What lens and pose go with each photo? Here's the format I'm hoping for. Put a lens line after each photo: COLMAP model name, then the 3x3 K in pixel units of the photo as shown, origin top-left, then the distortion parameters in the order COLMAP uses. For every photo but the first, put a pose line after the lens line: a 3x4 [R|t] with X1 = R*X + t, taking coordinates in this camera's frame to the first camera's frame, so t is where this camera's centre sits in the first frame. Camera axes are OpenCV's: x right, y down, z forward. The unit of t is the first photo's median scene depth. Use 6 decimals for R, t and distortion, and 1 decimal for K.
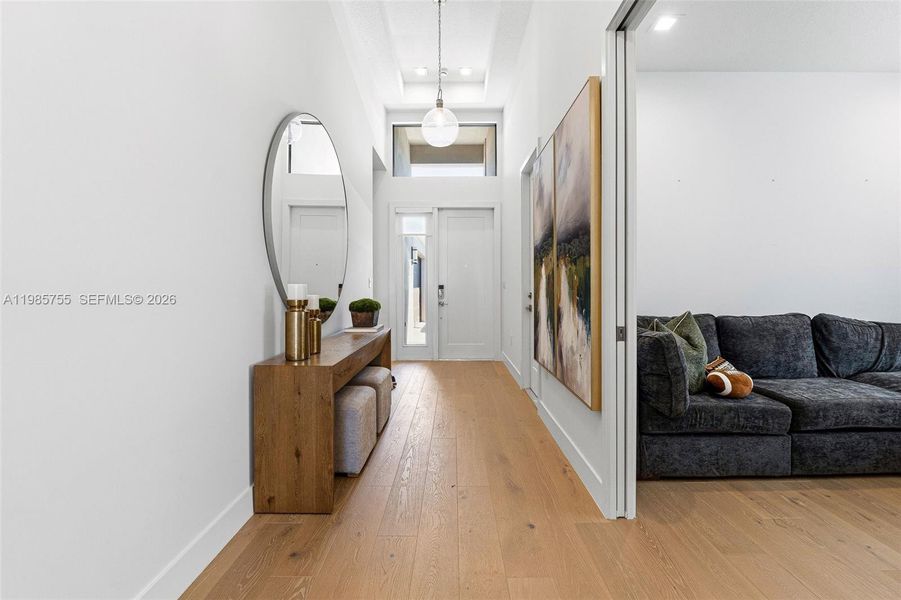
lens RADIAL K [[383.4, 0, 452.7], [0, 383.4, 292.5], [0, 0, 1]] dist [0.000632, -0.000063]
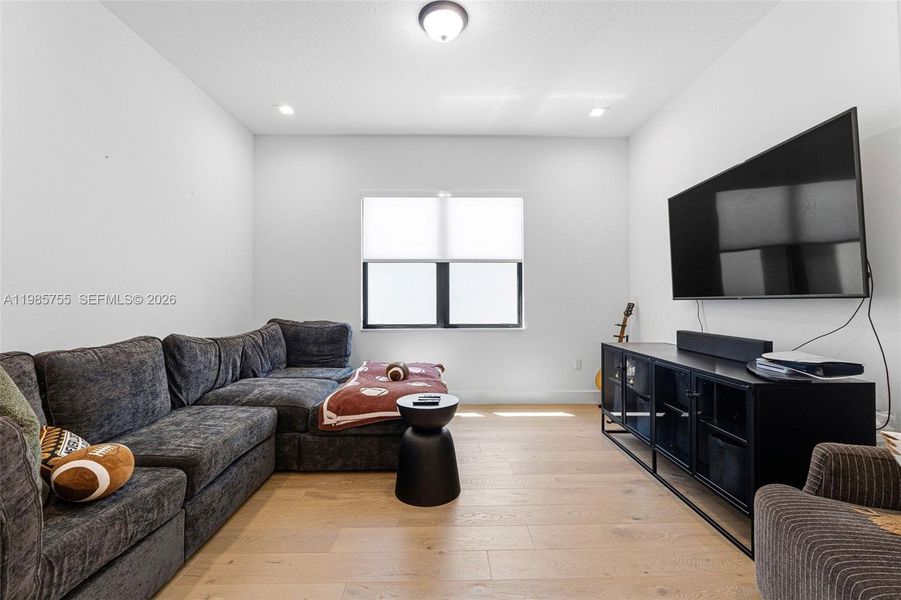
lens RADIAL K [[383.4, 0, 451.3], [0, 383.4, 297.4], [0, 0, 1]] dist [0.000632, -0.000063]
pose [[-0.015177, 0.012540, 0.999806, 0.123635], [0.012568, 0.999845, -0.012350, -0.007116], [-0.999806, 0.012378, -0.015332, 0.419393]]
